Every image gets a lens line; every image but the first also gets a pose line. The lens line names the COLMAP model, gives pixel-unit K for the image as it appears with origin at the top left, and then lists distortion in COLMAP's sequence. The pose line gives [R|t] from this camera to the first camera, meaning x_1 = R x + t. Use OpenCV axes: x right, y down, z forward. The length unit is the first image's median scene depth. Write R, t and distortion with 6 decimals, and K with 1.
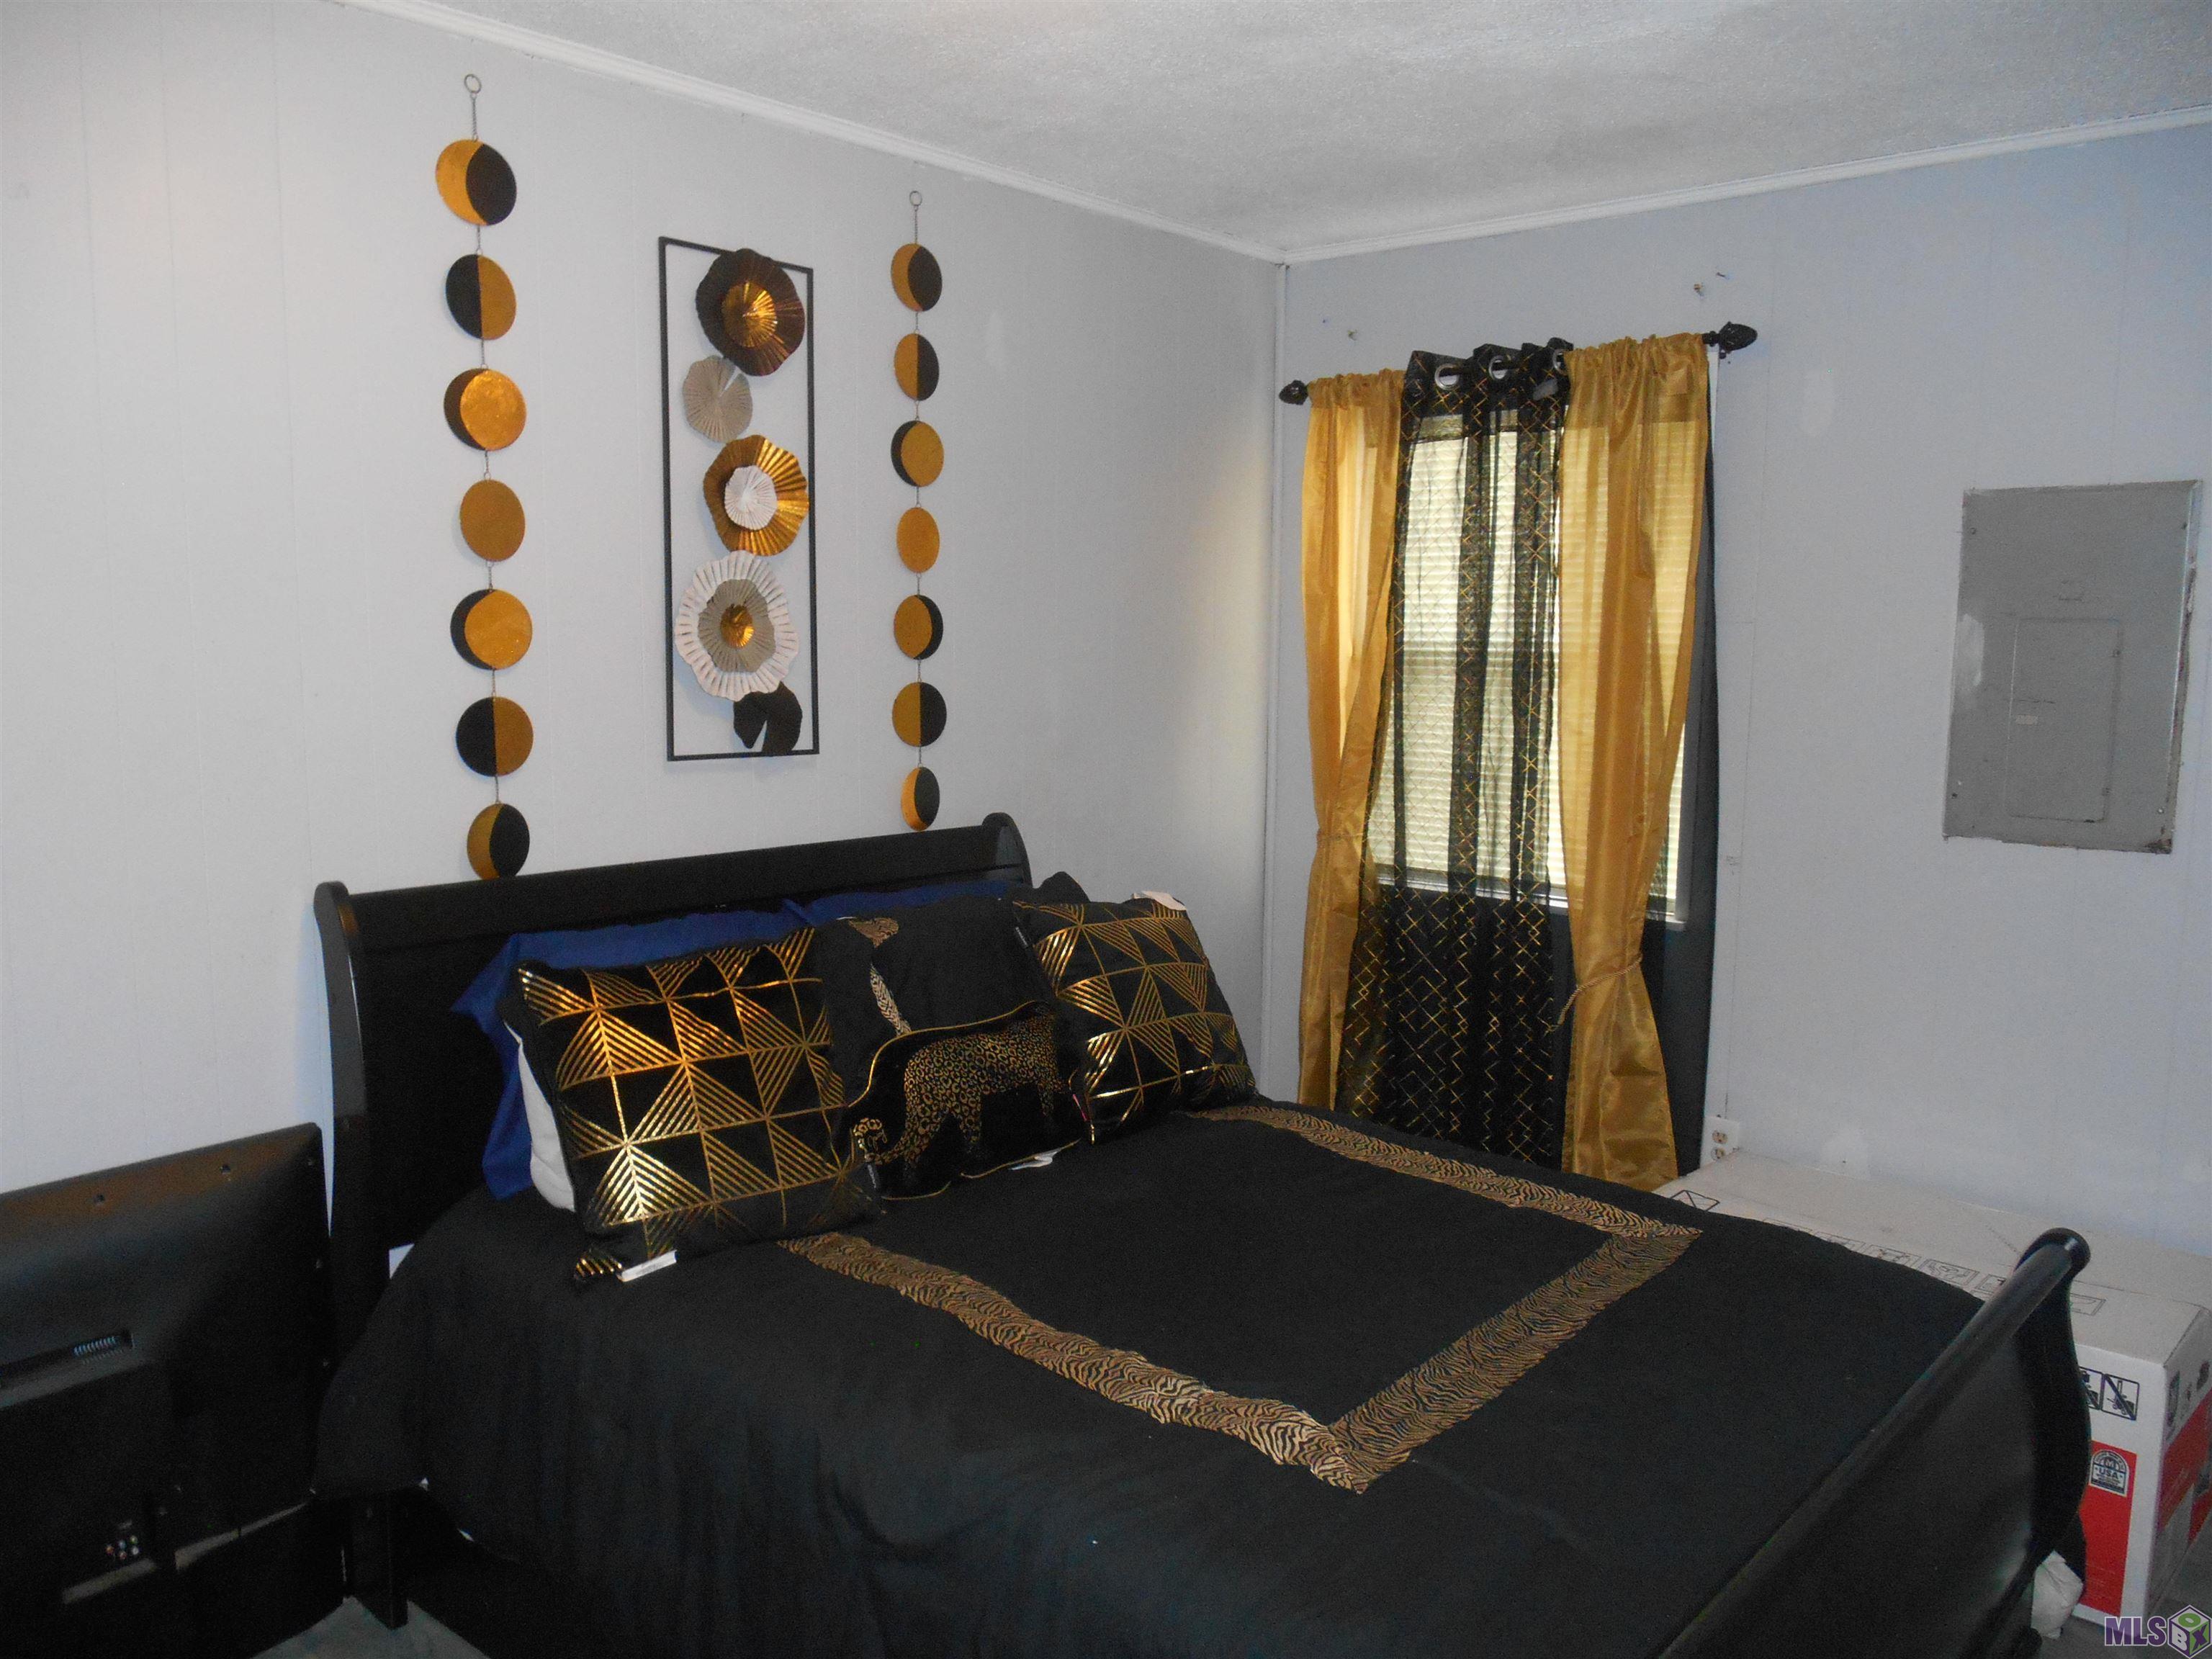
lens RADIAL K [[1698.4, 0, 1102.9], [0, 1698.4, 828.4], [0, 0, 1]] dist [-0.044502, 0.019968]
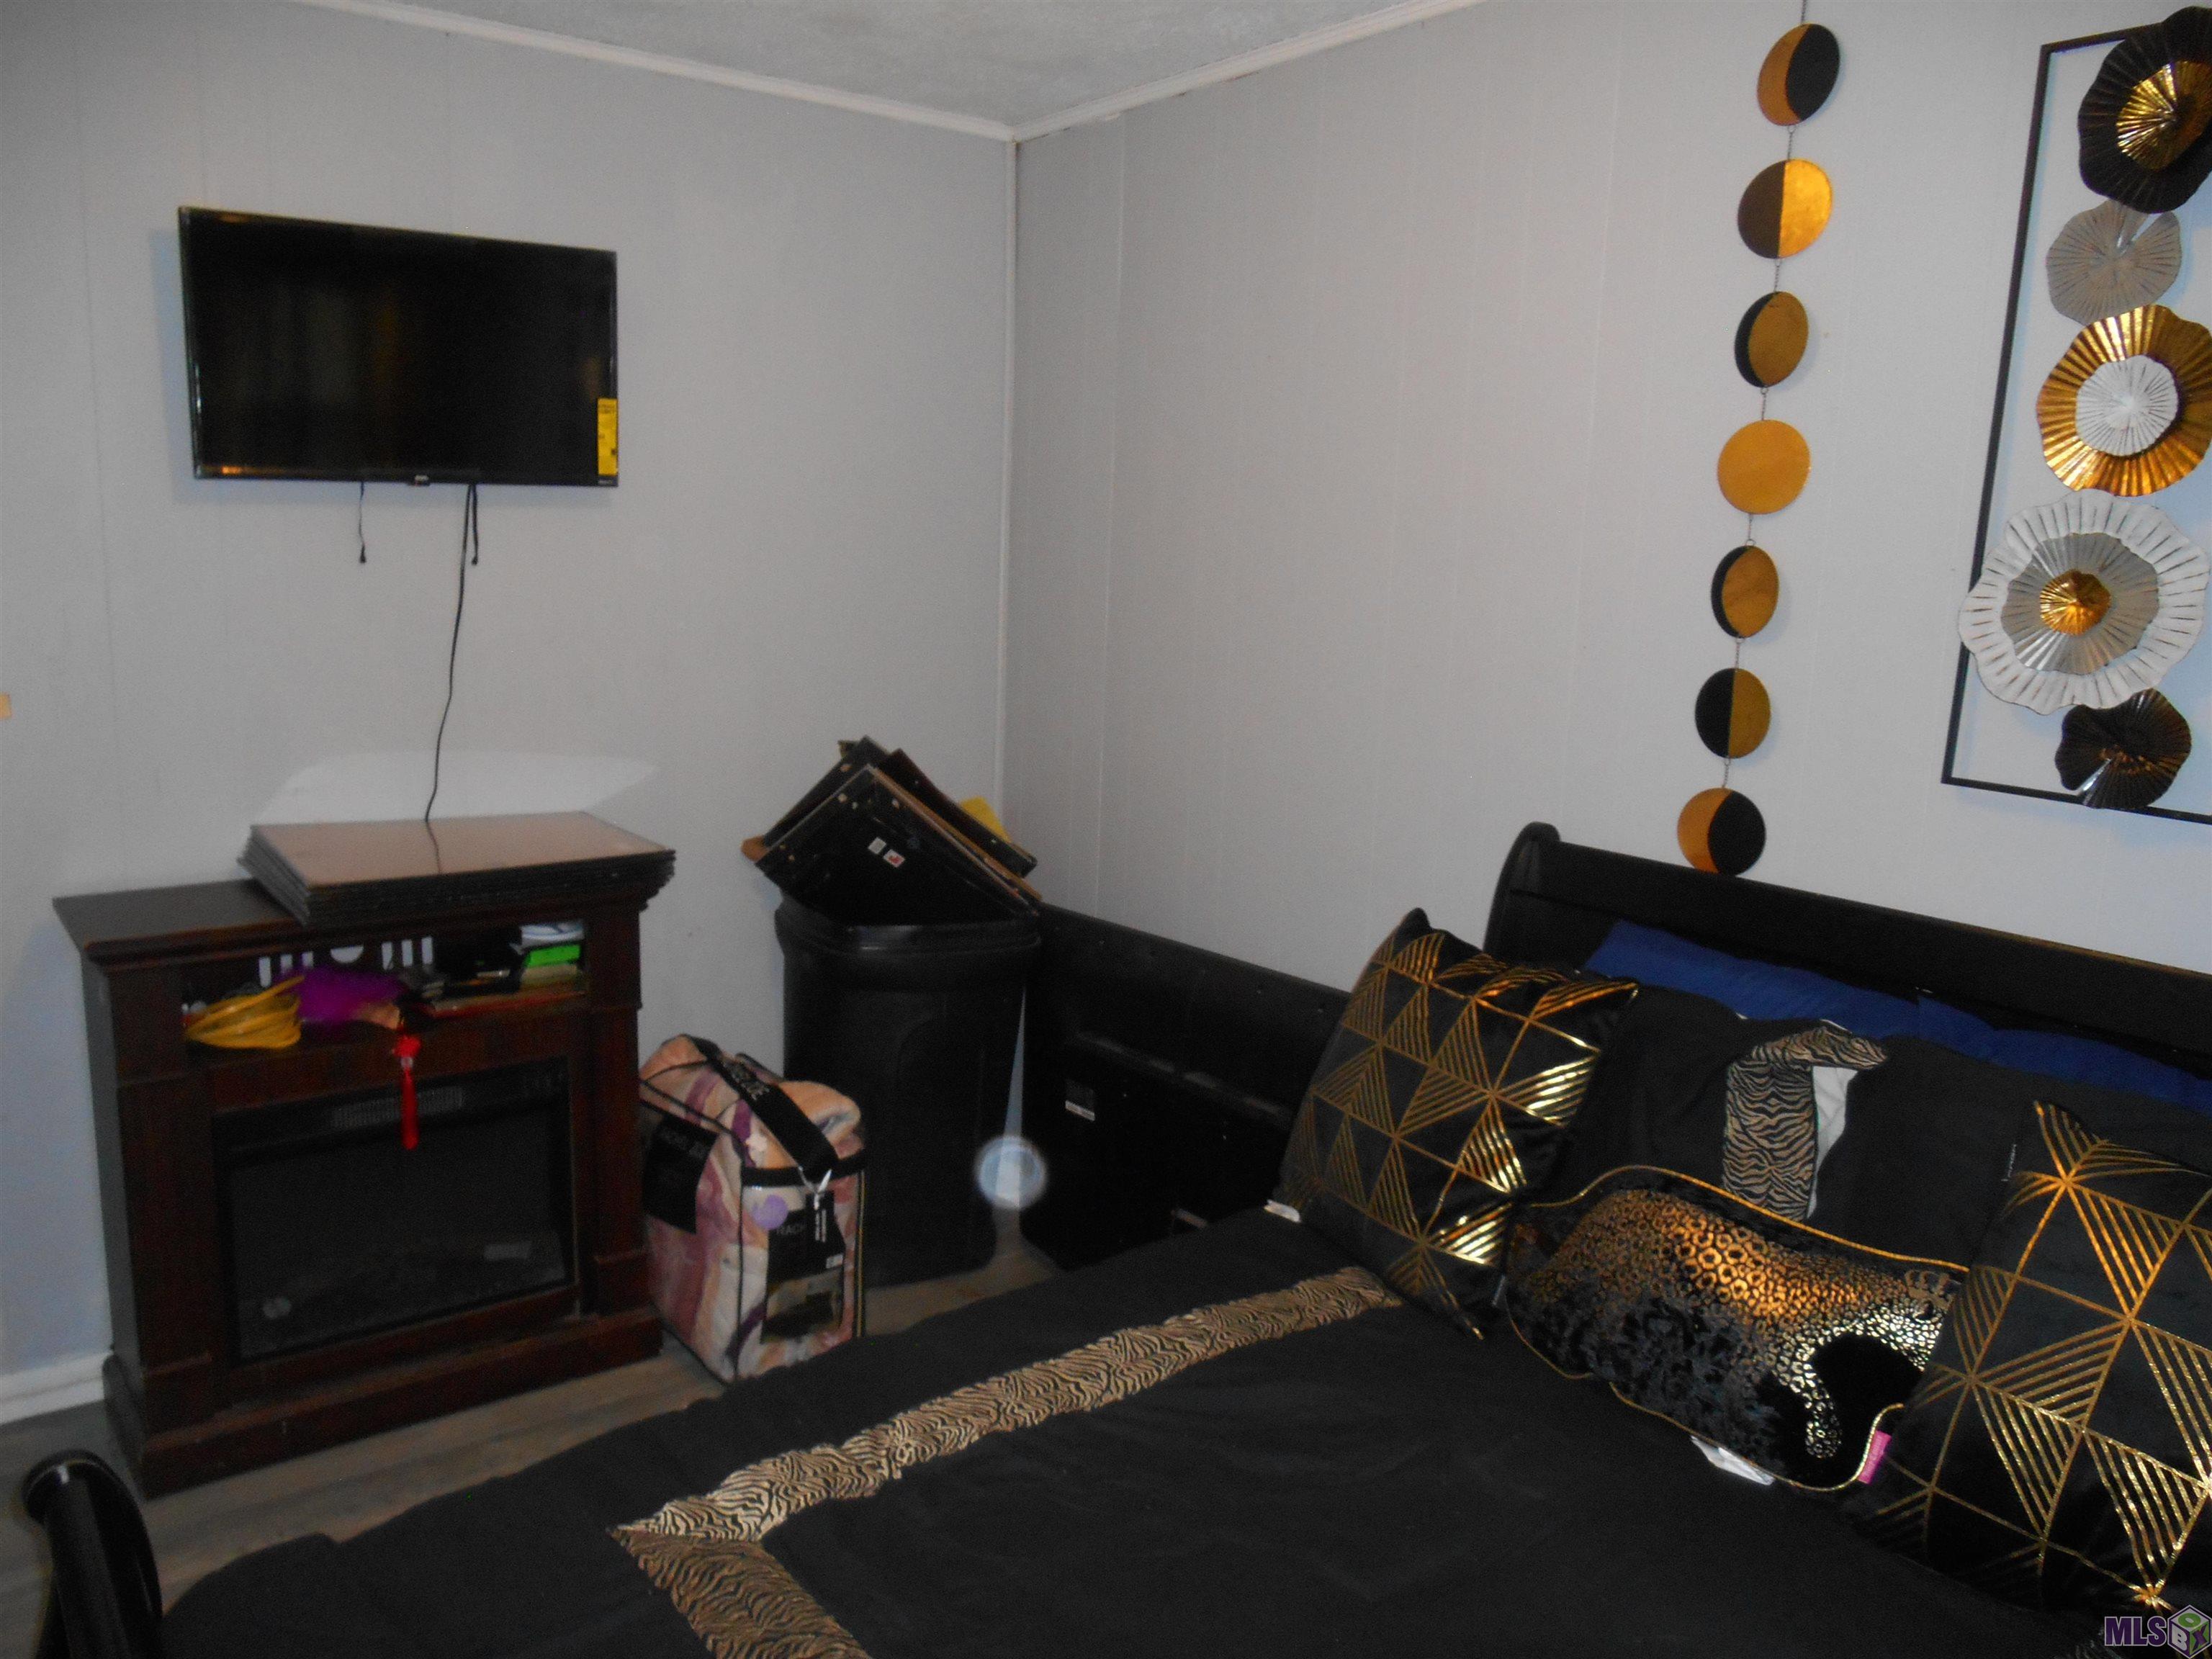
lens RADIAL K [[1698.4, 0, 1101.8], [0, 1698.4, 833.0], [0, 0, 1]] dist [-0.044502, 0.019968]
pose [[-0.197072, 0.143642, -0.969809, 0.557687], [-0.163752, 0.970489, 0.177019, -0.093824], [0.966617, 0.193694, -0.167735, 0.828849]]
